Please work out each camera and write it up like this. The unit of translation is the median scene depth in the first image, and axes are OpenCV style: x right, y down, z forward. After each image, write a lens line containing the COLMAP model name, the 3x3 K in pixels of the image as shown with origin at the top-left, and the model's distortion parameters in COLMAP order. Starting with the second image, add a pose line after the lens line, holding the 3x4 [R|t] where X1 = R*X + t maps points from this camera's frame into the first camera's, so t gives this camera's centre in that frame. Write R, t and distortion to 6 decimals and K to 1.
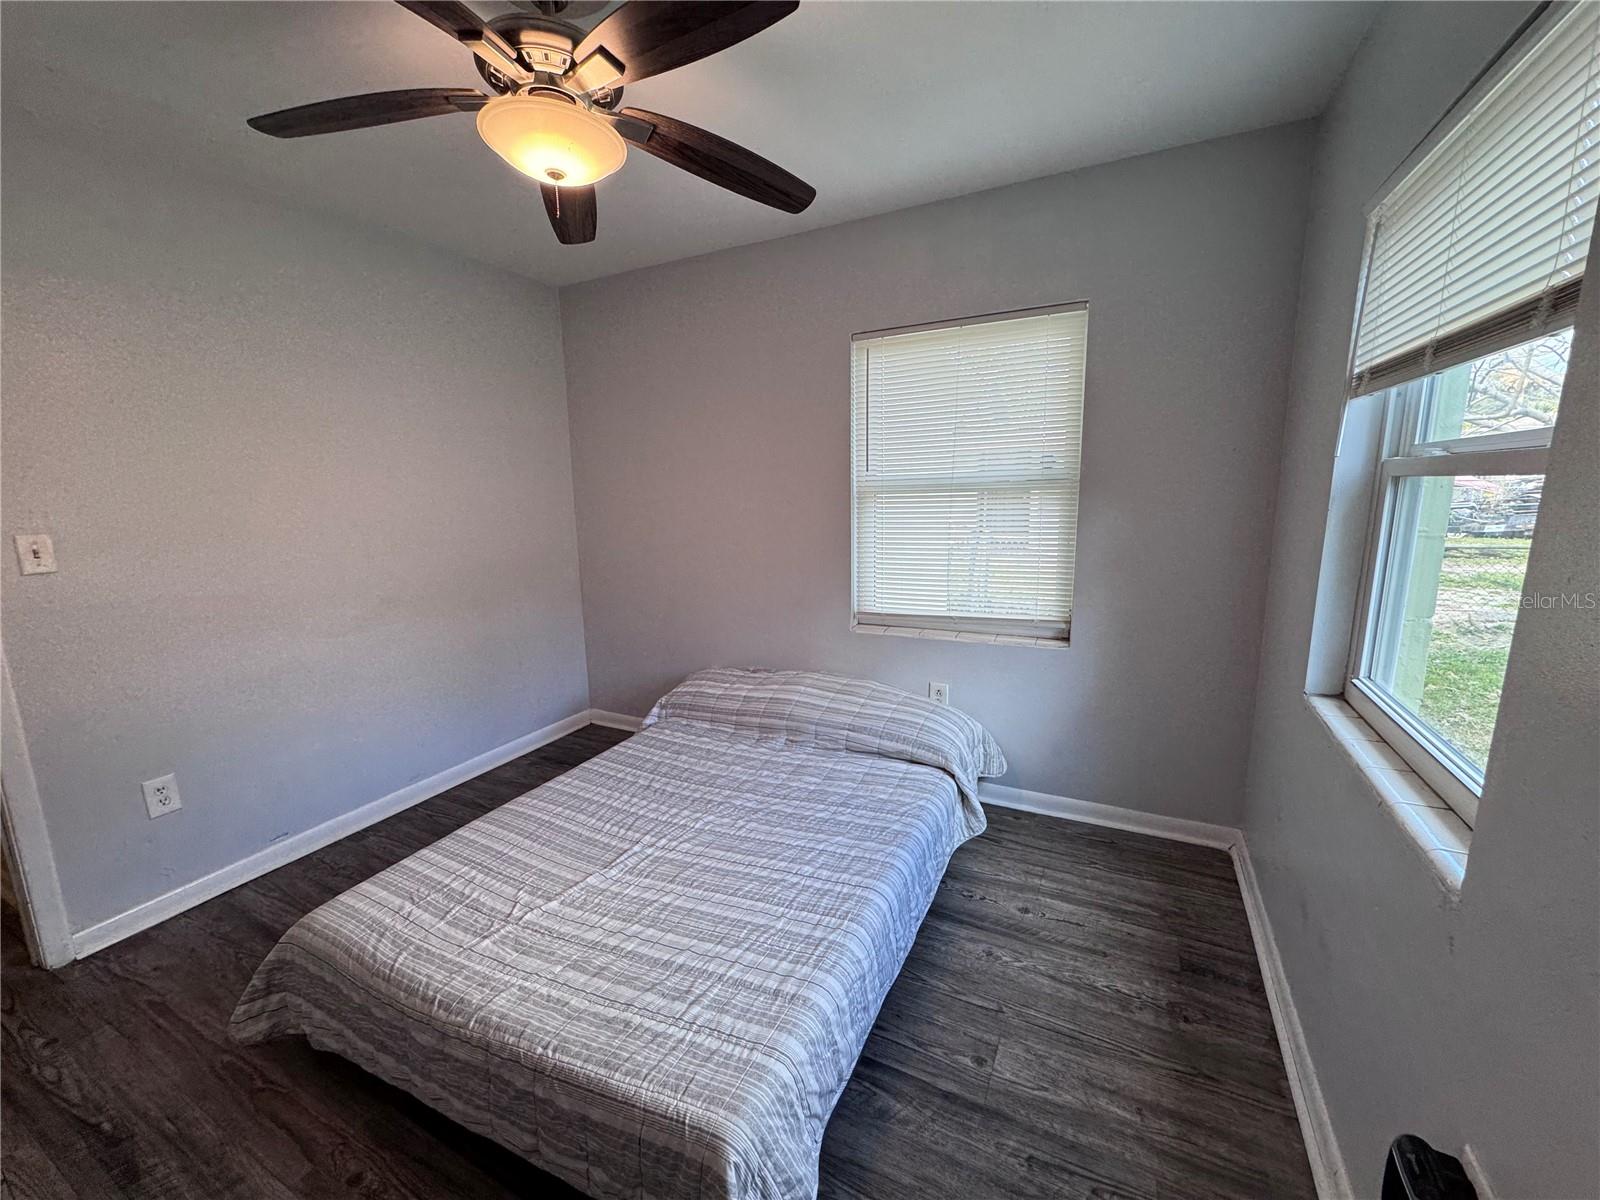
lens RADIAL K [[640.3, 0, 798.1], [0, 640.3, 596.4], [0, 0, 1]] dist [-0.005906, 0.001789]
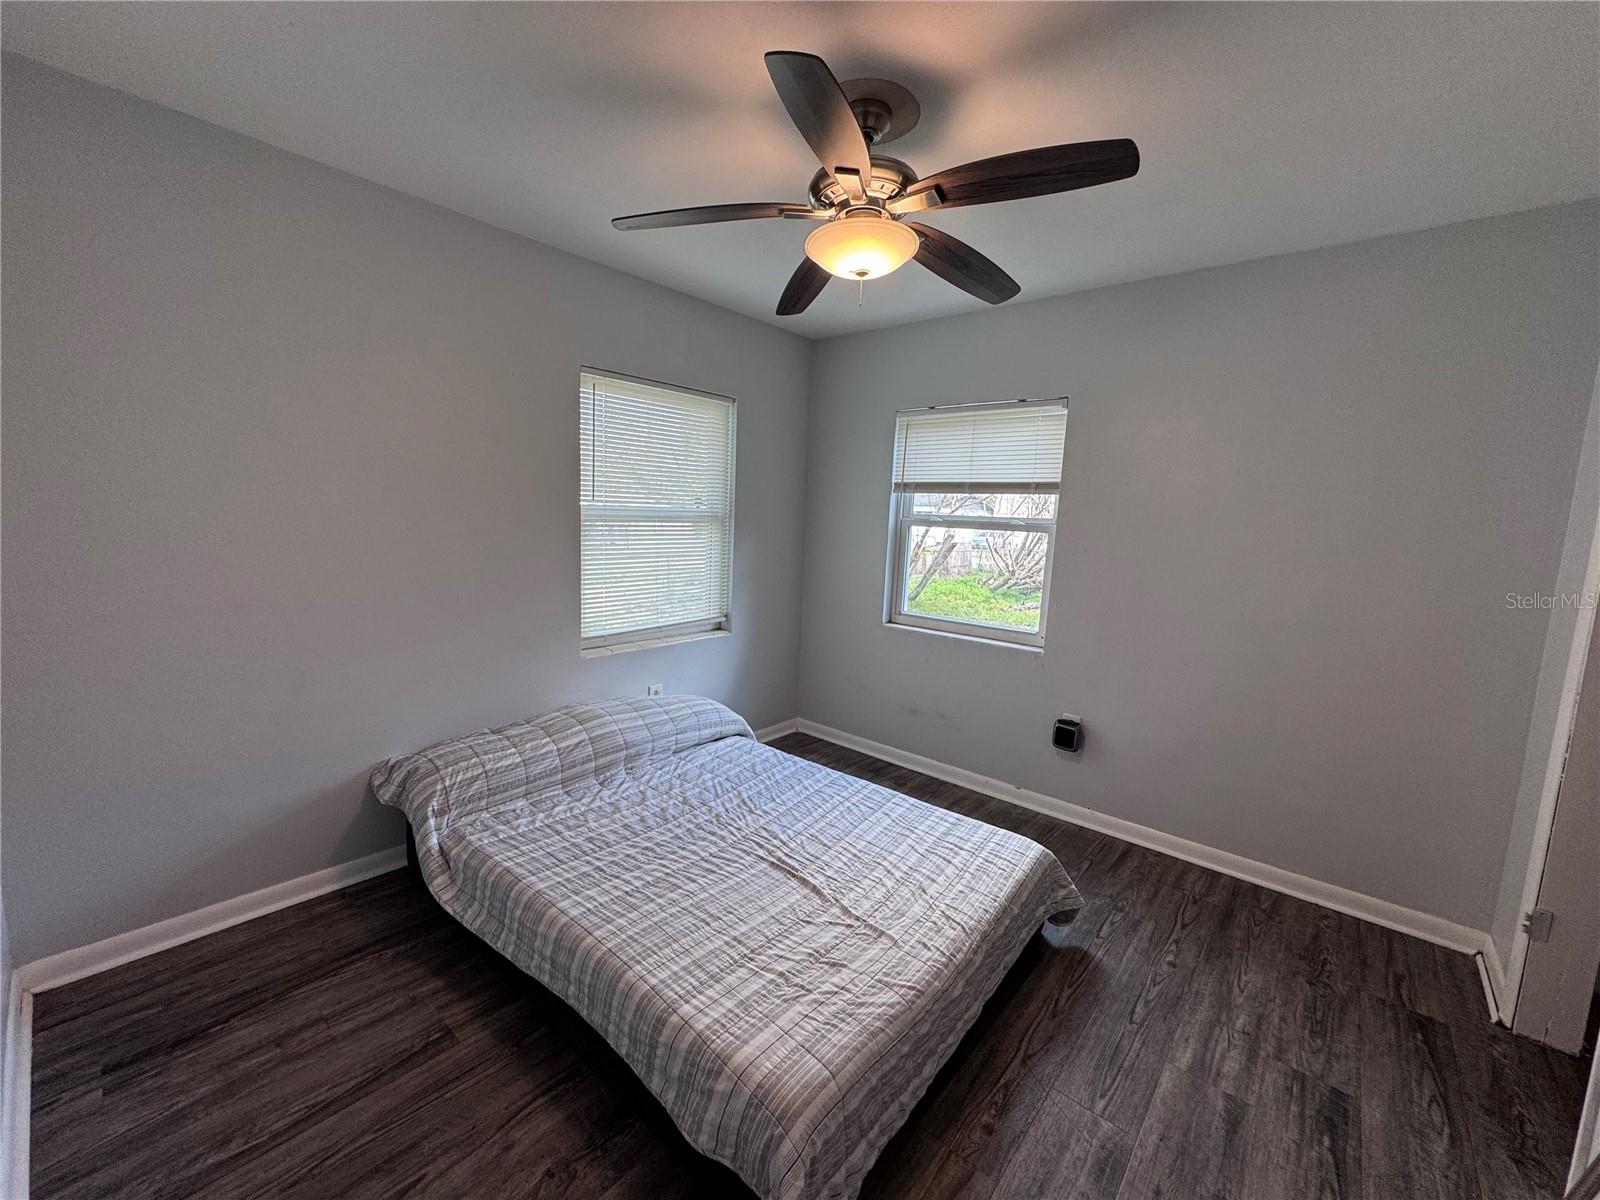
lens RADIAL K [[640.3, 0, 803.3], [0, 640.3, 601.3], [0, 0, 1]] dist [-0.005906, 0.001789]
pose [[0.228062, -0.096204, 0.968882, -0.880543], [0.121606, 0.990129, 0.069689, -0.067943], [-0.966023, 0.101929, 0.237510, 0.471522]]
